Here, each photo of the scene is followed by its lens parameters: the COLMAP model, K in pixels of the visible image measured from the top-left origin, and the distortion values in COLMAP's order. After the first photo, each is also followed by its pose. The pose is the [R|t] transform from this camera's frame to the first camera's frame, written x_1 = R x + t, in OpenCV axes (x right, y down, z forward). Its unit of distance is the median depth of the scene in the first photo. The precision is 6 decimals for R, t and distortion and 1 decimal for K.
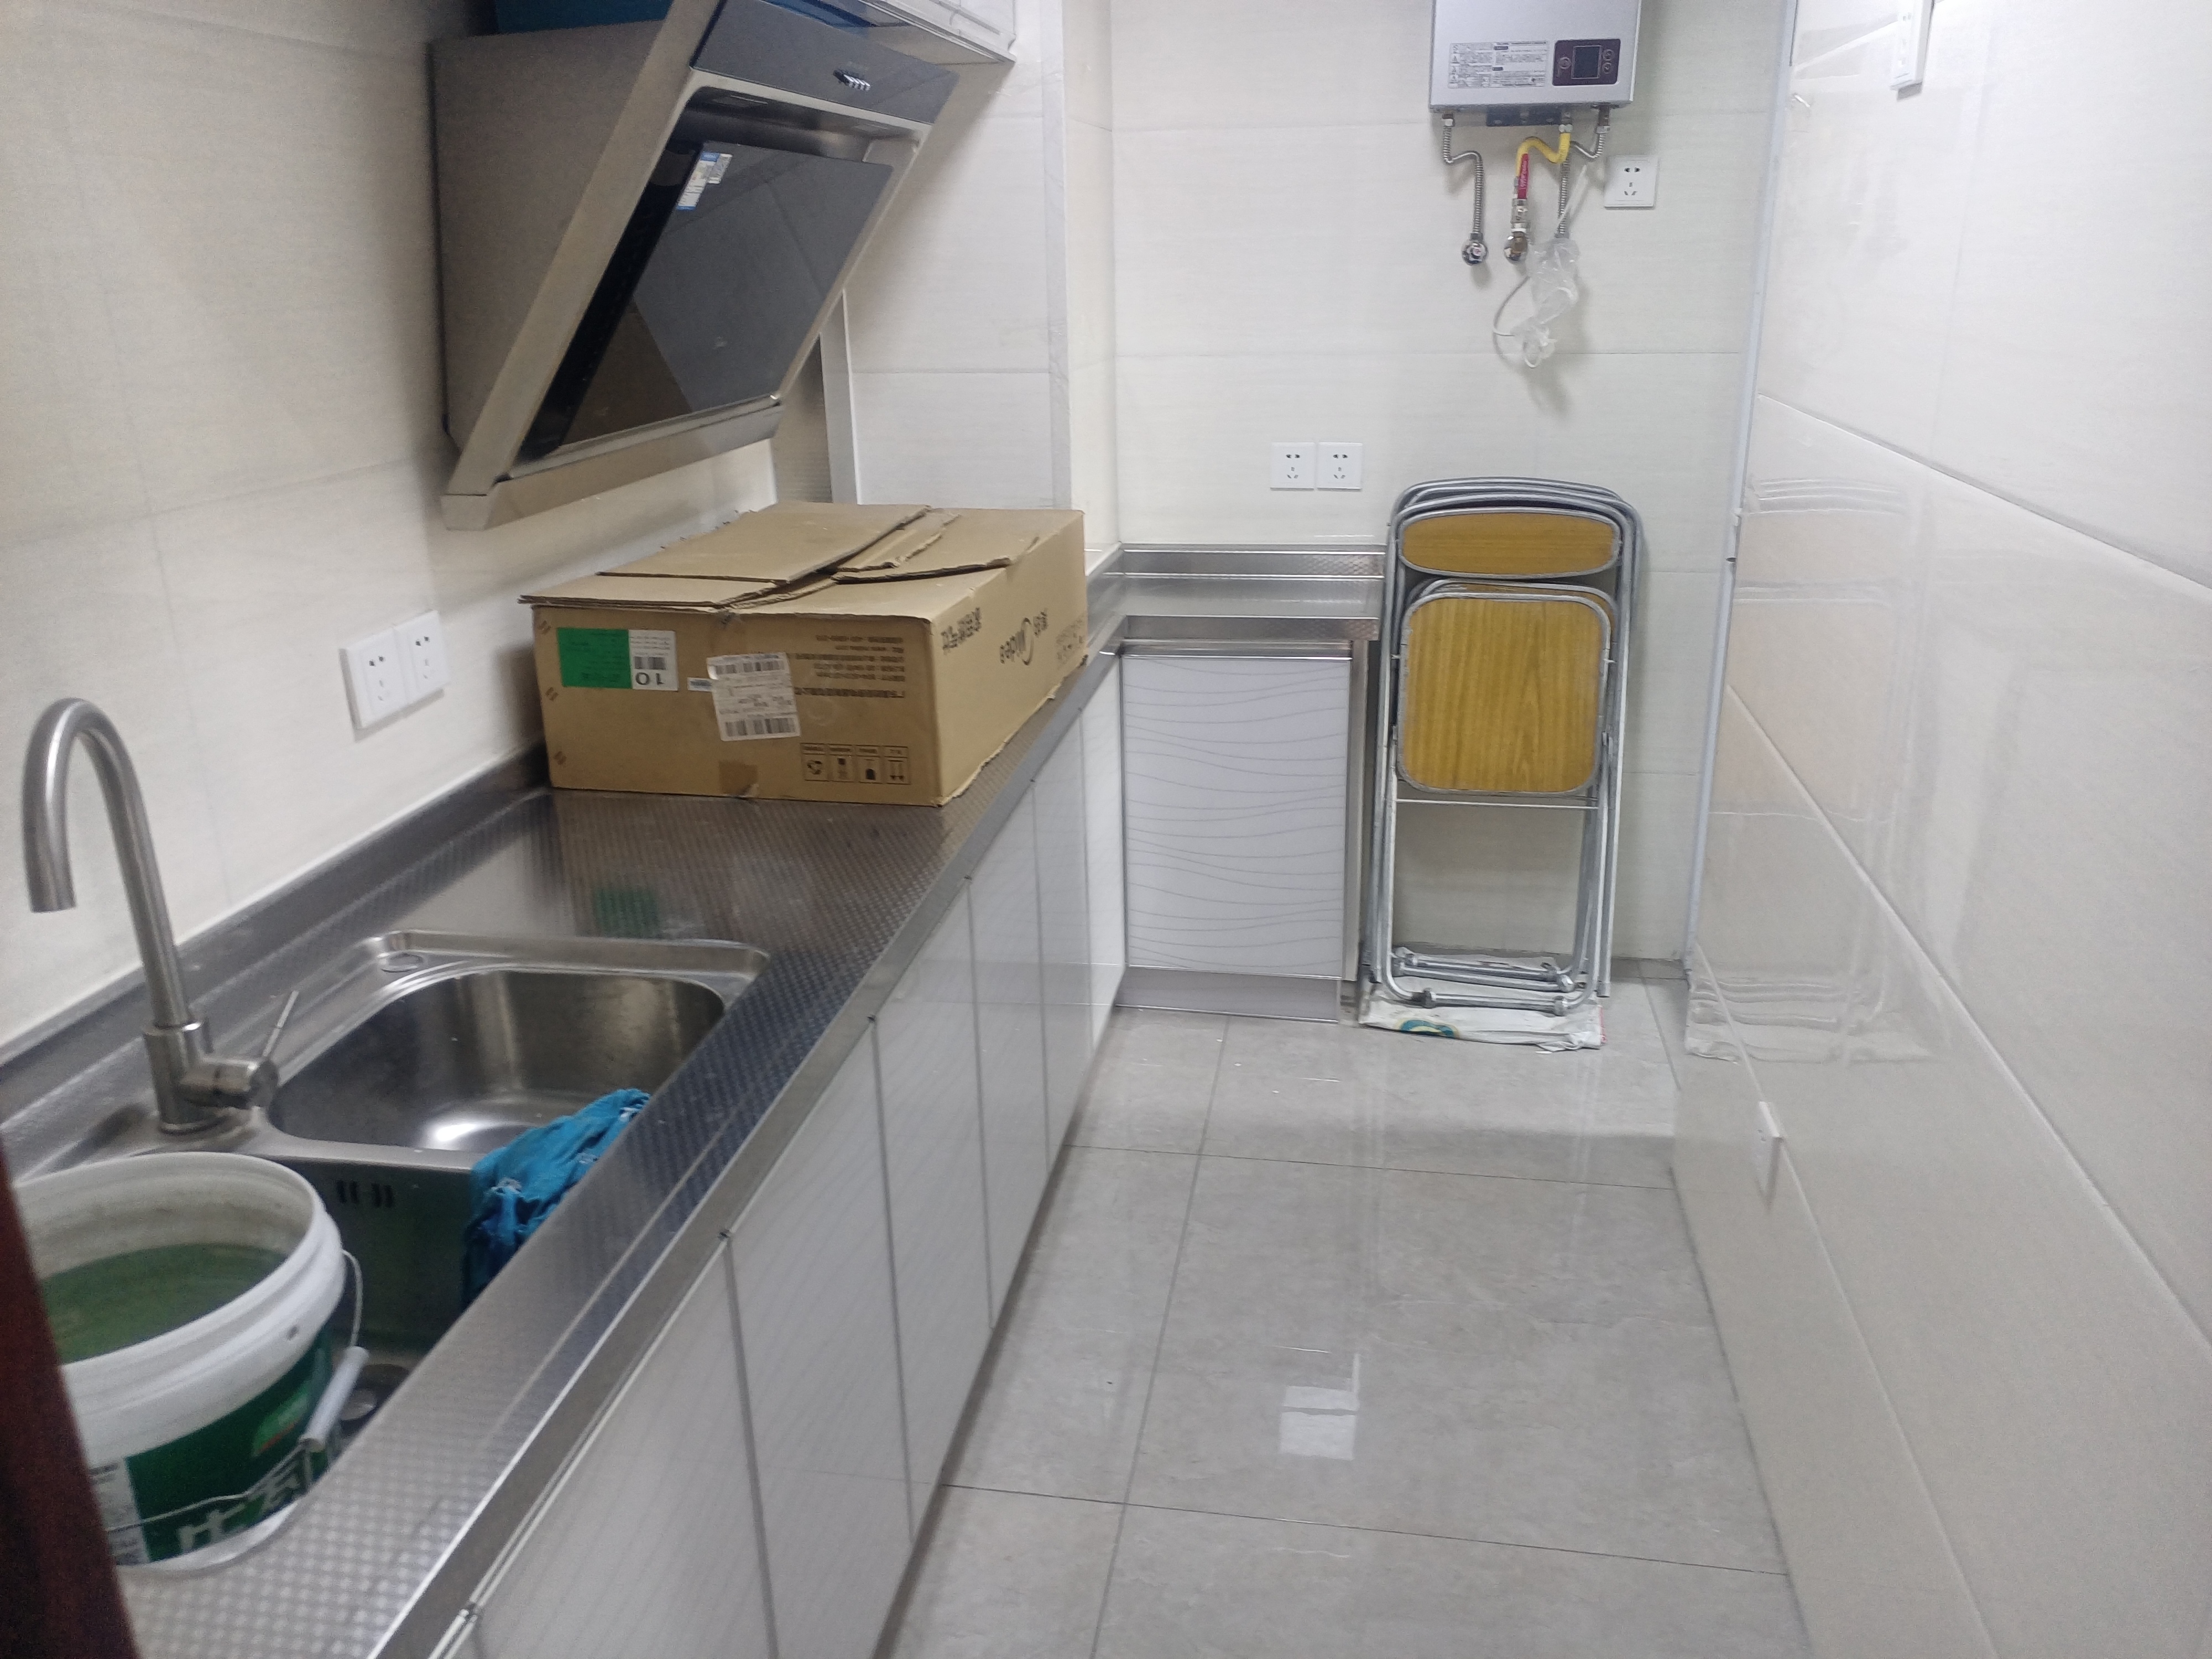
lens RADIAL K [[1680.4, 0, 1106.0], [0, 1680.4, 829.5], [0, 0, 1]] dist [0.132565, -0.445056]
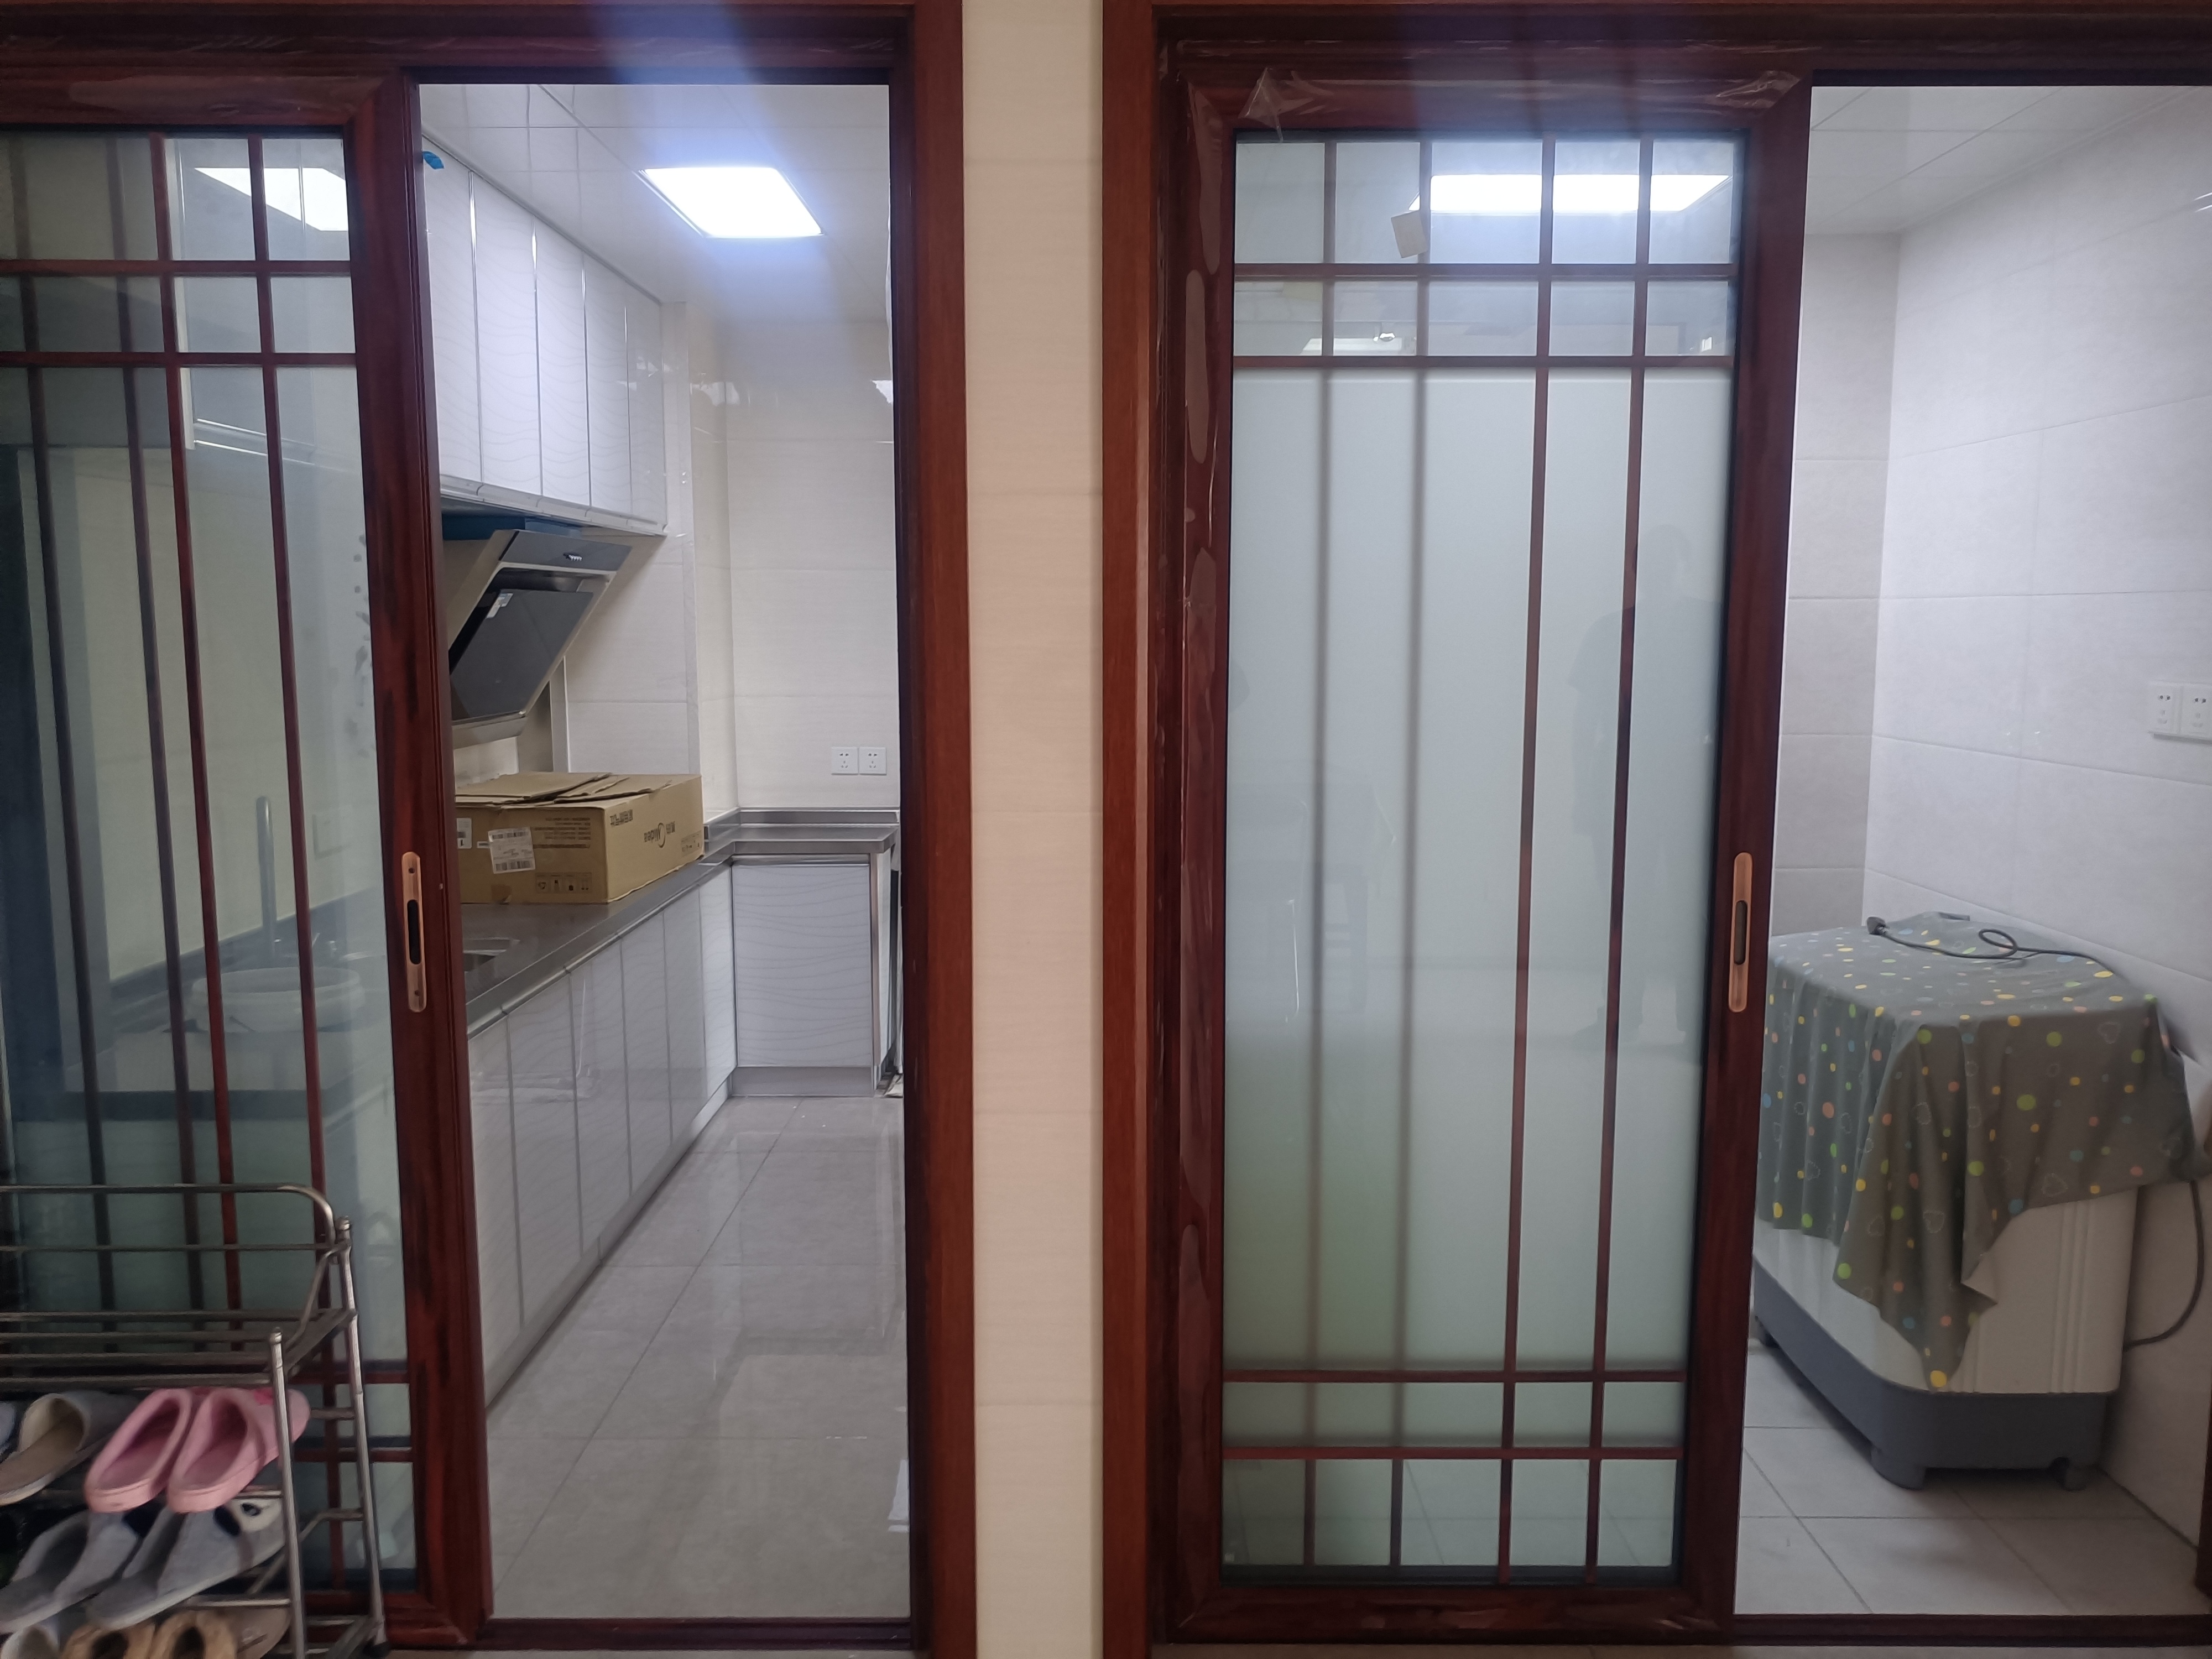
lens RADIAL K [[1680.4, 0, 1106.0], [0, 1680.4, 829.5], [0, 0, 1]] dist [0.132565, -0.445056]
pose [[0.986347, 0.000081, 0.164683, 0.126560], [0.033984, 0.978376, -0.204023, 0.272762], [-0.161138, 0.206834, 0.965015, -0.864880]]
